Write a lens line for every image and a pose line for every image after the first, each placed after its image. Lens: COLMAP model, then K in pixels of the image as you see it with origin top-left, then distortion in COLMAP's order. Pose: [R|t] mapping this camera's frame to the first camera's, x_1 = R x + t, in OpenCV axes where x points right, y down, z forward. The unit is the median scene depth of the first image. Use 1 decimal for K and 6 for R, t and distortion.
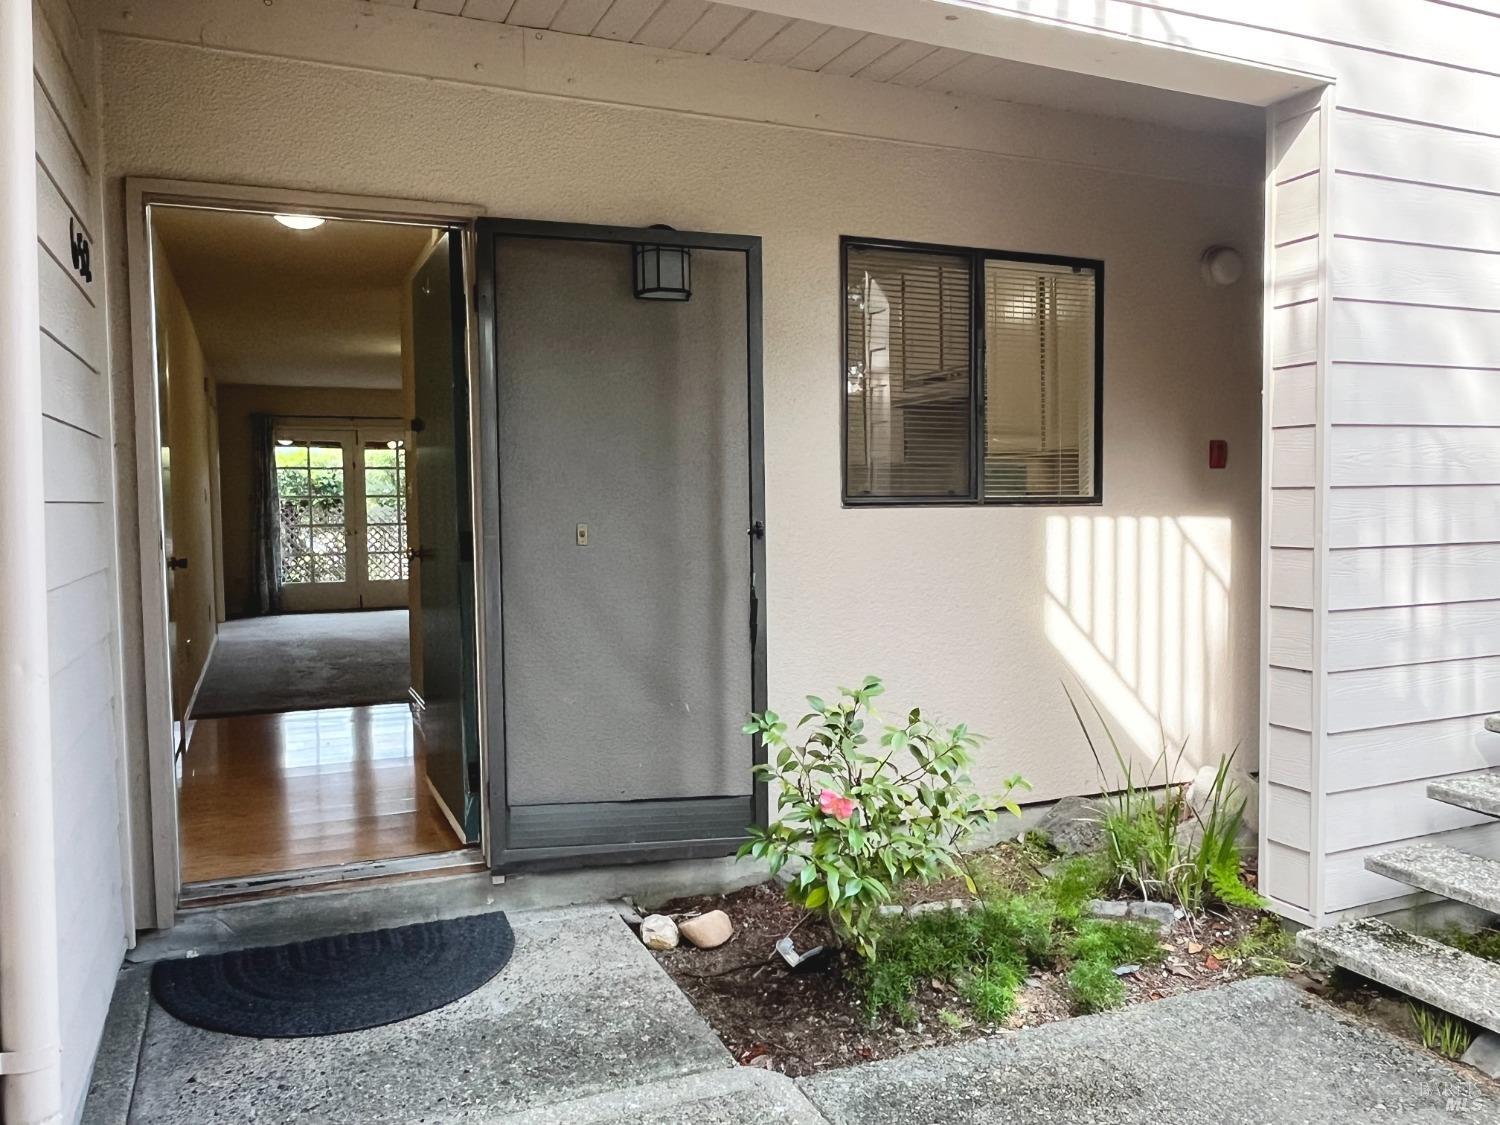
lens RADIAL K [[1140.1, 0, 761.9], [0, 1140.1, 552.0], [0, 0, 1]] dist [-0.006418, -0.001036]
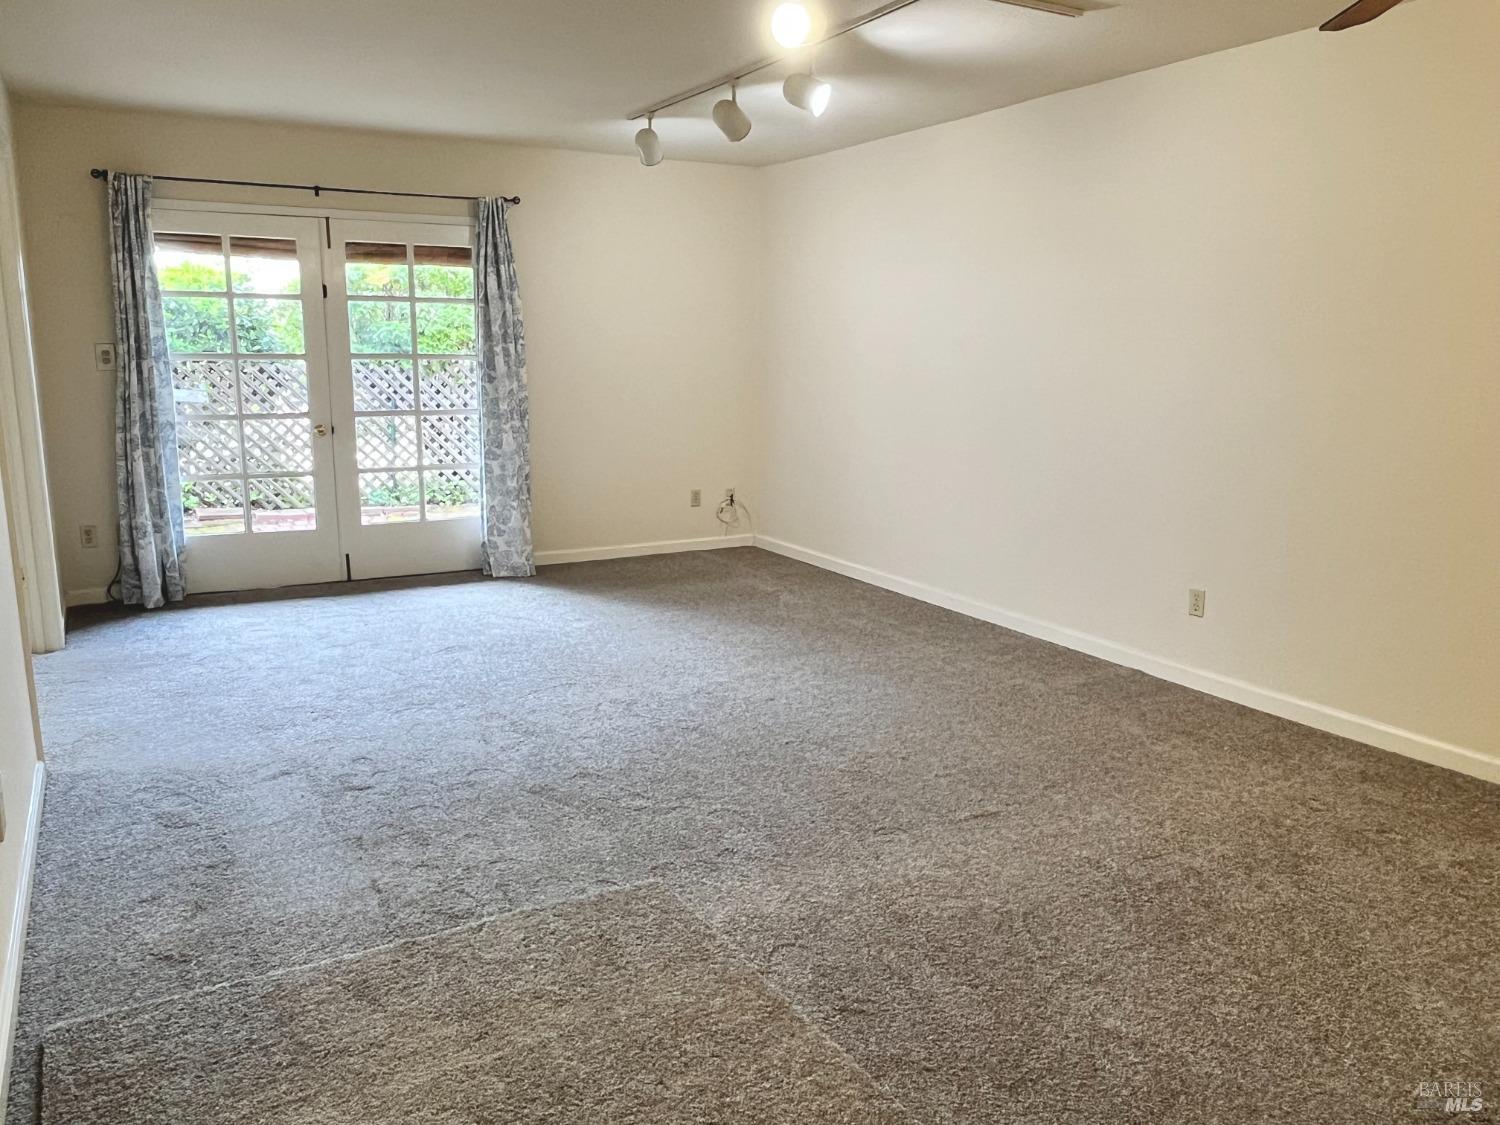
lens RADIAL K [[1140.1, 0, 751.9], [0, 1140.1, 565.6], [0, 0, 1]] dist [-0.006418, -0.001036]
pose [[0.994998, 0.005405, 0.099750, -0.232103], [-0.019955, 0.989165, 0.145447, -0.035948], [-0.097883, -0.146710, 0.984325, 0.504003]]
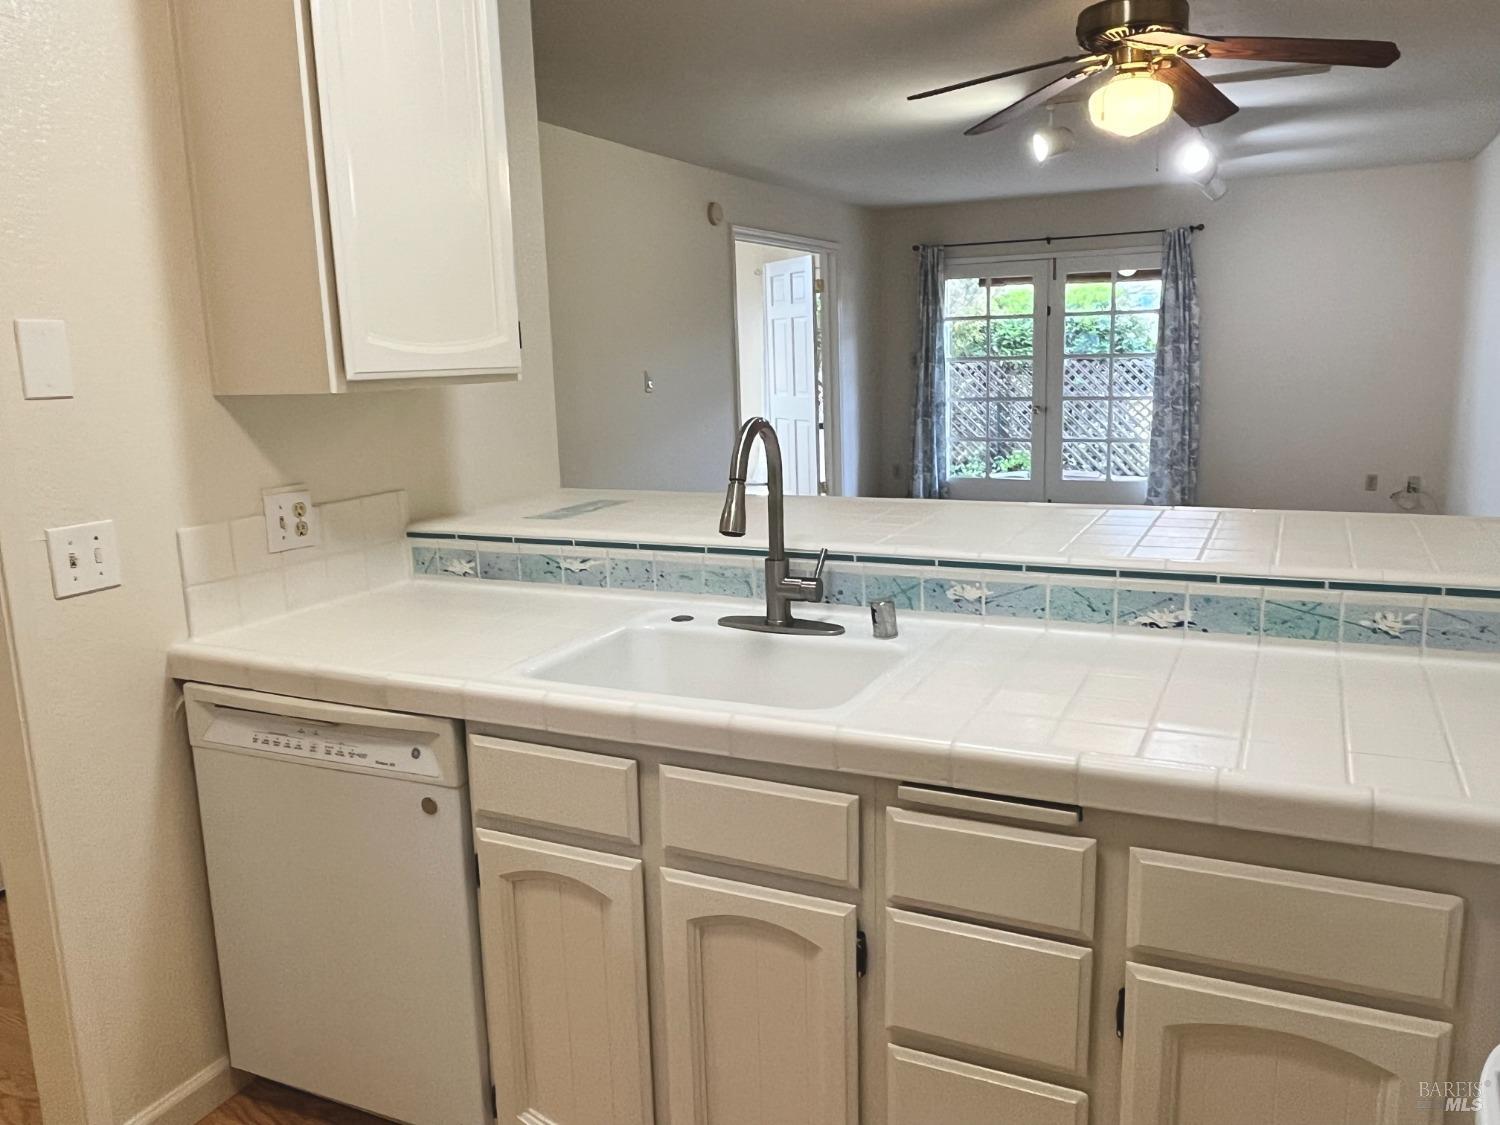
lens RADIAL K [[1140.1, 0, 746.5], [0, 1140.1, 563.1], [0, 0, 1]] dist [-0.006418, -0.001036]
pose [[0.647700, 0.138581, -0.749186, 0.057708], [-0.014684, 0.985407, 0.169581, -0.041548], [0.761754, -0.098837, 0.640283, 0.423754]]
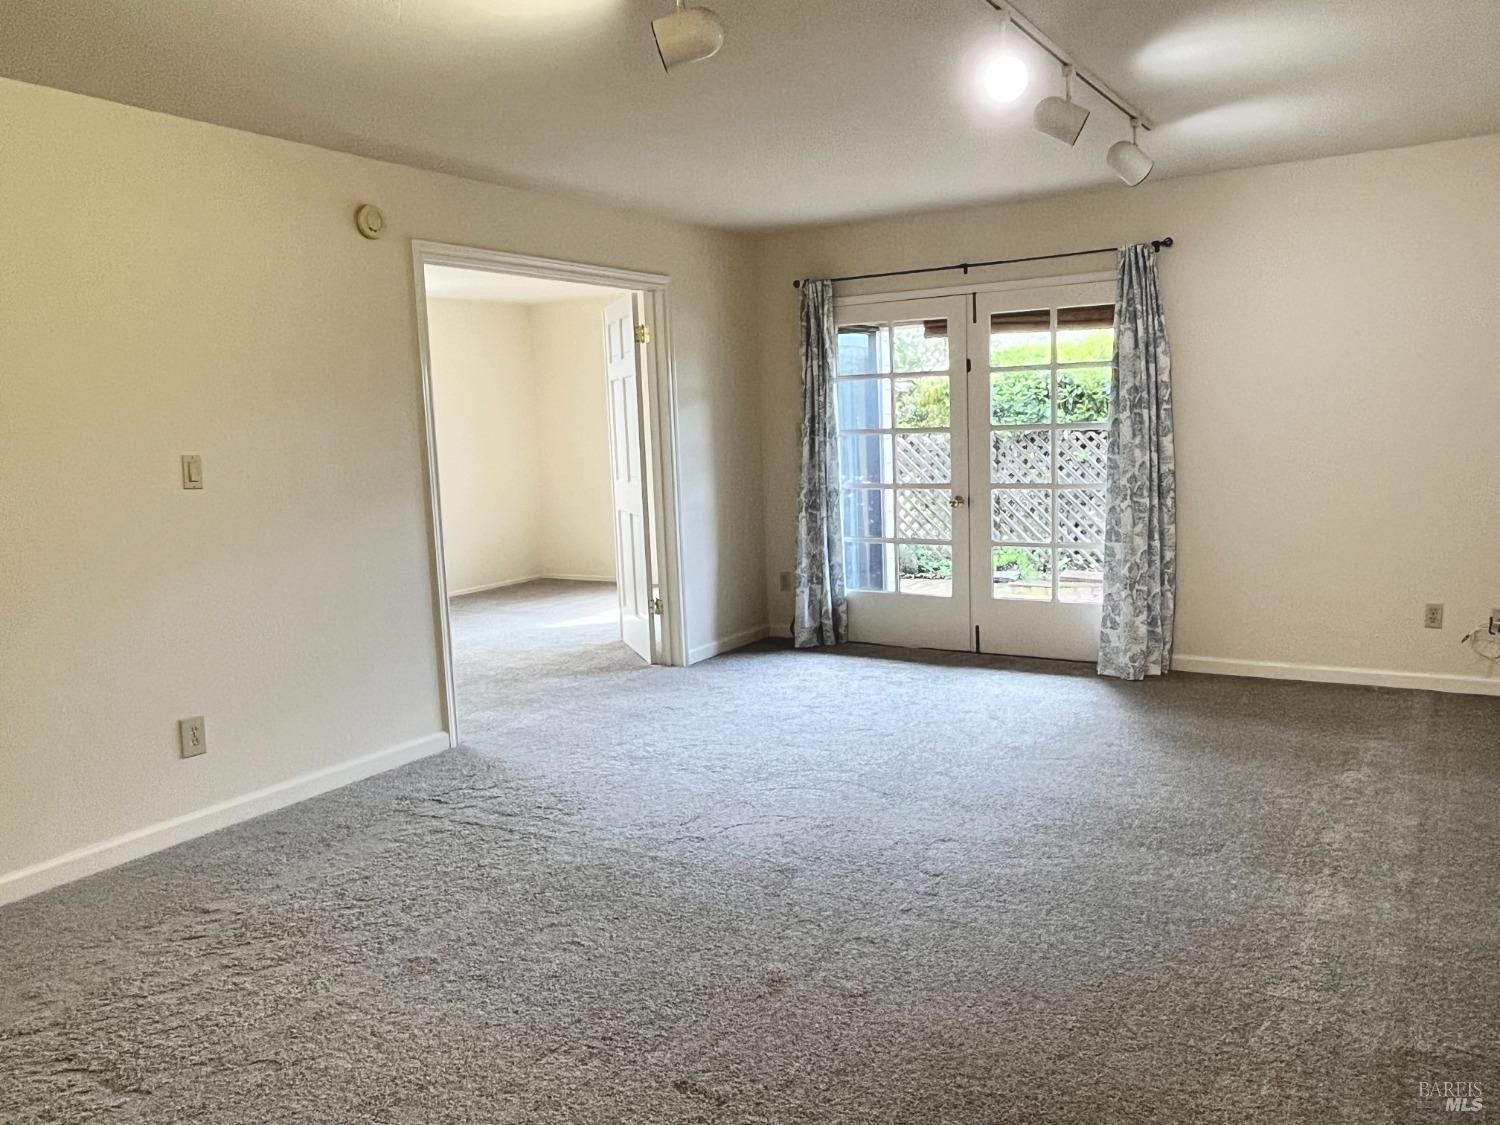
lens RADIAL K [[1140.1, 0, 760.7], [0, 1140.1, 562.0], [0, 0, 1]] dist [-0.006418, -0.001036]
pose [[0.568718, 0.097730, -0.816706, 0.000164], [-0.011781, 0.993782, 0.110716, -0.046562], [0.822448, -0.053345, 0.566333, 0.663356]]
